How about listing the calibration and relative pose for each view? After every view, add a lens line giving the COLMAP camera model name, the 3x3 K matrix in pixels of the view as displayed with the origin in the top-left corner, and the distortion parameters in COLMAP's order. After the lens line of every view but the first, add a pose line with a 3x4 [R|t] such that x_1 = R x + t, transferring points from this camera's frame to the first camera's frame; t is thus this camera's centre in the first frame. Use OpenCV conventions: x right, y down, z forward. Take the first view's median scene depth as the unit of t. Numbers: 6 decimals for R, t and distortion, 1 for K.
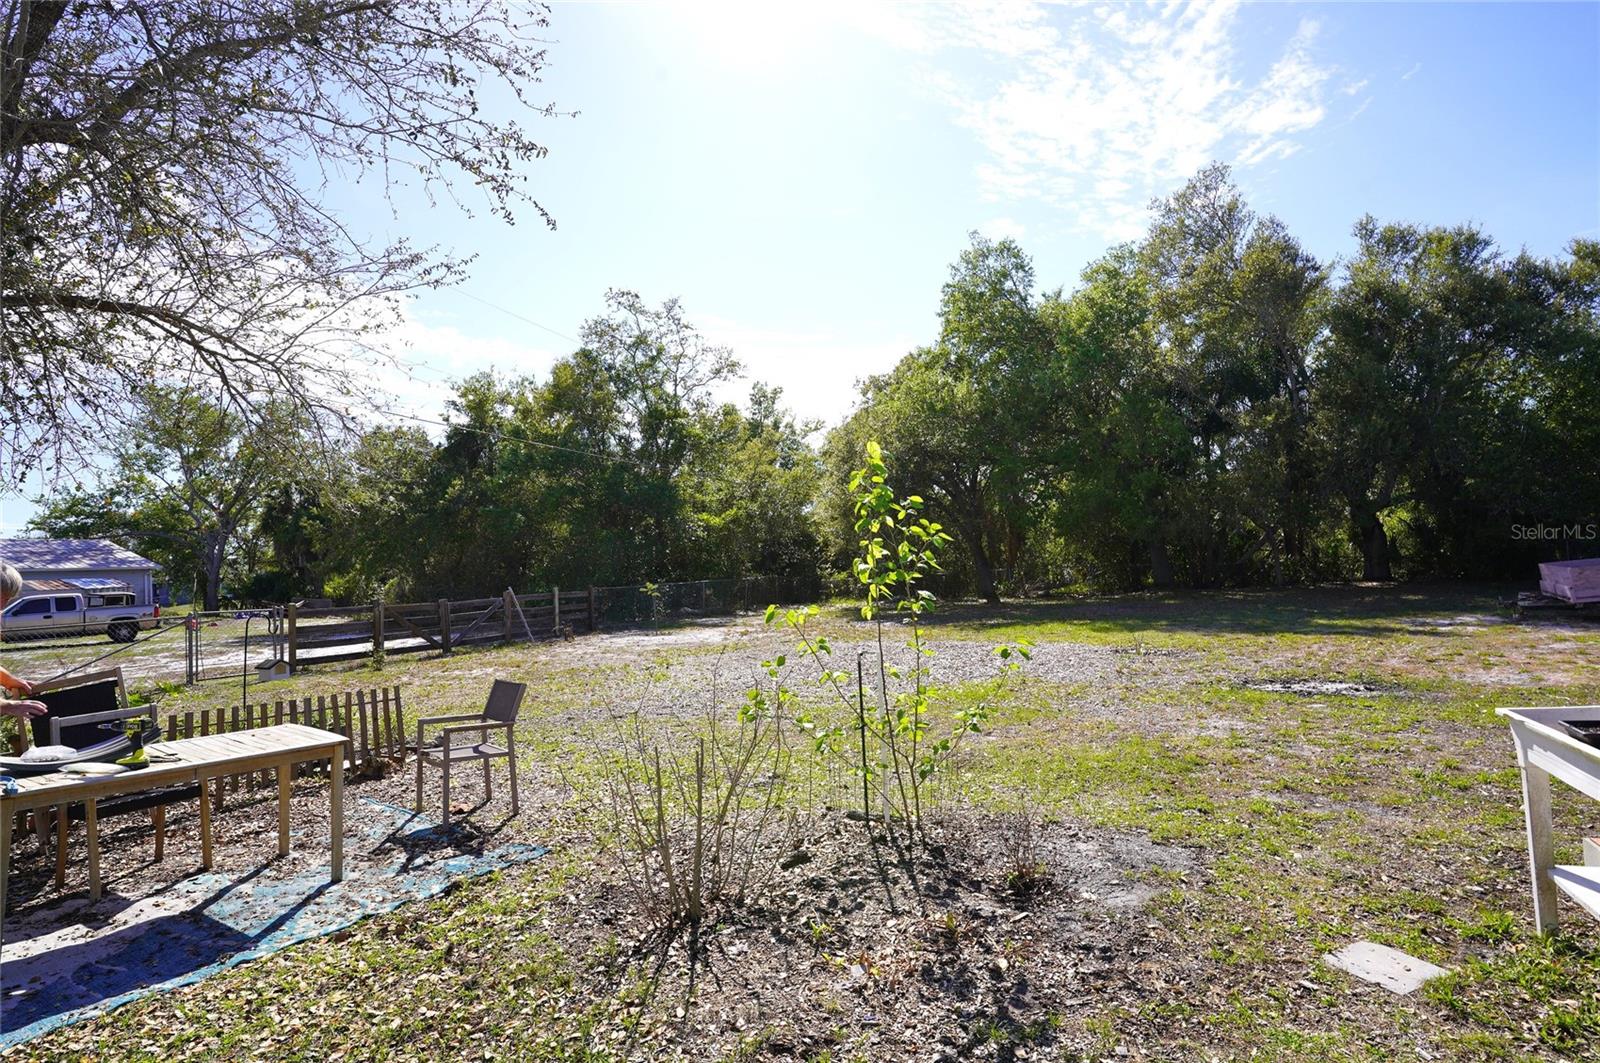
lens RADIAL K [[851.0, 0, 798.2], [0, 851.0, 514.3], [0, 0, 1]] dist [-0.029094, 0.012371]
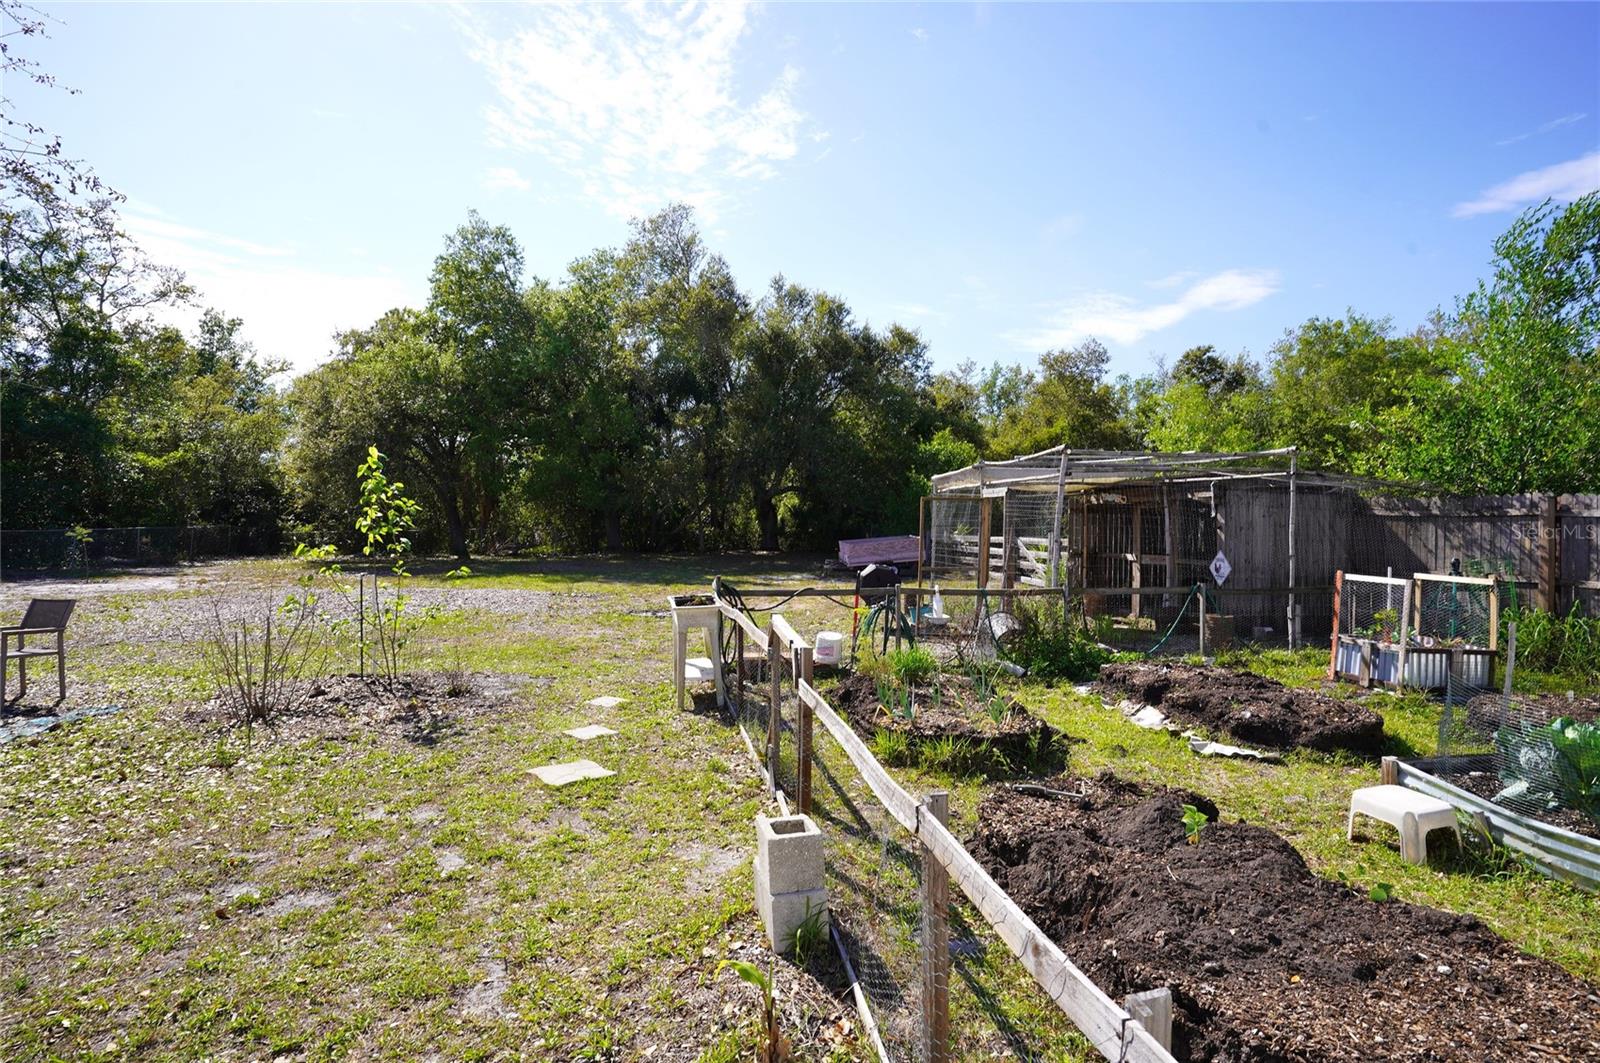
lens RADIAL K [[851.0, 0, 785.6], [0, 851.0, 510.1], [0, 0, 1]] dist [-0.029094, 0.012371]
pose [[0.835909, 0.053689, 0.546236, -0.020010], [-0.075453, 0.996996, 0.017472, -0.007937], [-0.543657, -0.055820, 0.837449, -0.119429]]
